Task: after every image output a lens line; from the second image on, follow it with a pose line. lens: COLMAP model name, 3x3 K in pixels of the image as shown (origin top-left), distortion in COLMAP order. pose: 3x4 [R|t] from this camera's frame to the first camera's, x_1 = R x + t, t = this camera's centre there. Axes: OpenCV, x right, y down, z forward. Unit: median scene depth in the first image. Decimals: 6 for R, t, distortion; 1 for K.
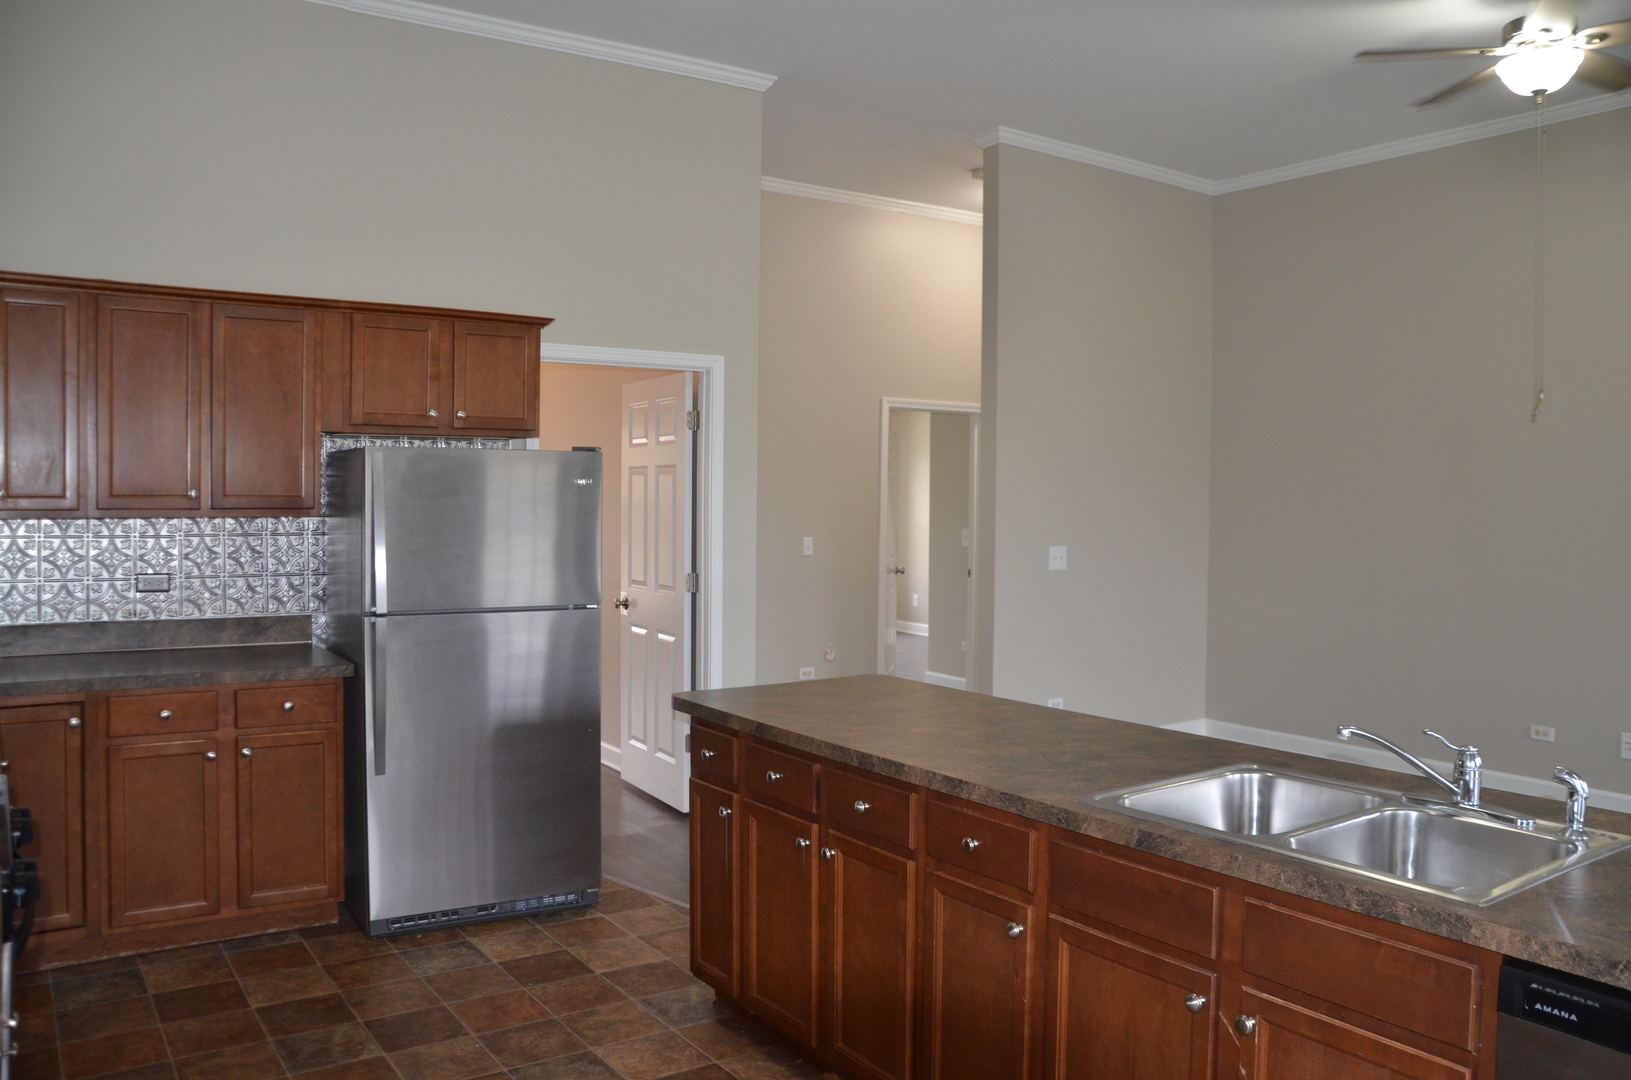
lens RADIAL K [[1306.9, 0, 874.8], [0, 1306.9, 521.4], [0, 0, 1]] dist [-0.129541, 0.092031]
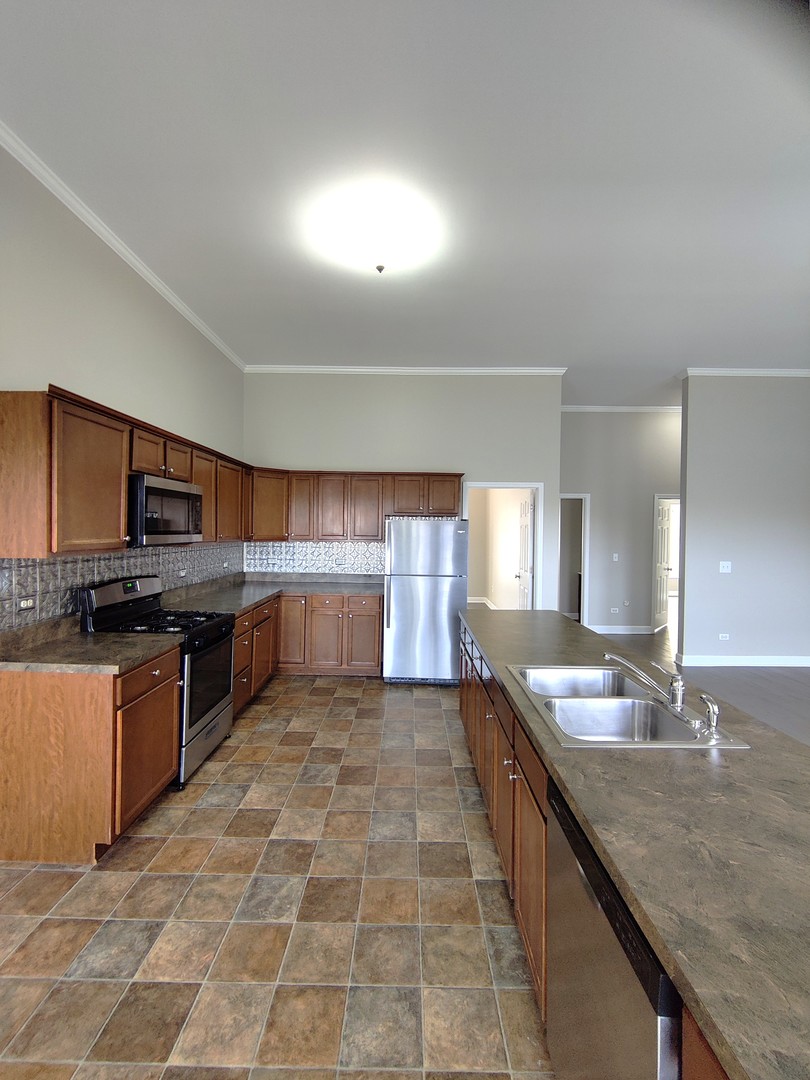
lens RADIAL K [[476.6, 0, 408.6], [0, 476.6, 533.0], [0, 0, 1]] dist [-0.000127, 0.000269]
pose [[0.800283, -0.000401, -0.599622, 0.329662], [-0.015967, 0.999631, -0.021978, -0.002536], [0.599409, 0.027163, 0.799982, 0.124301]]
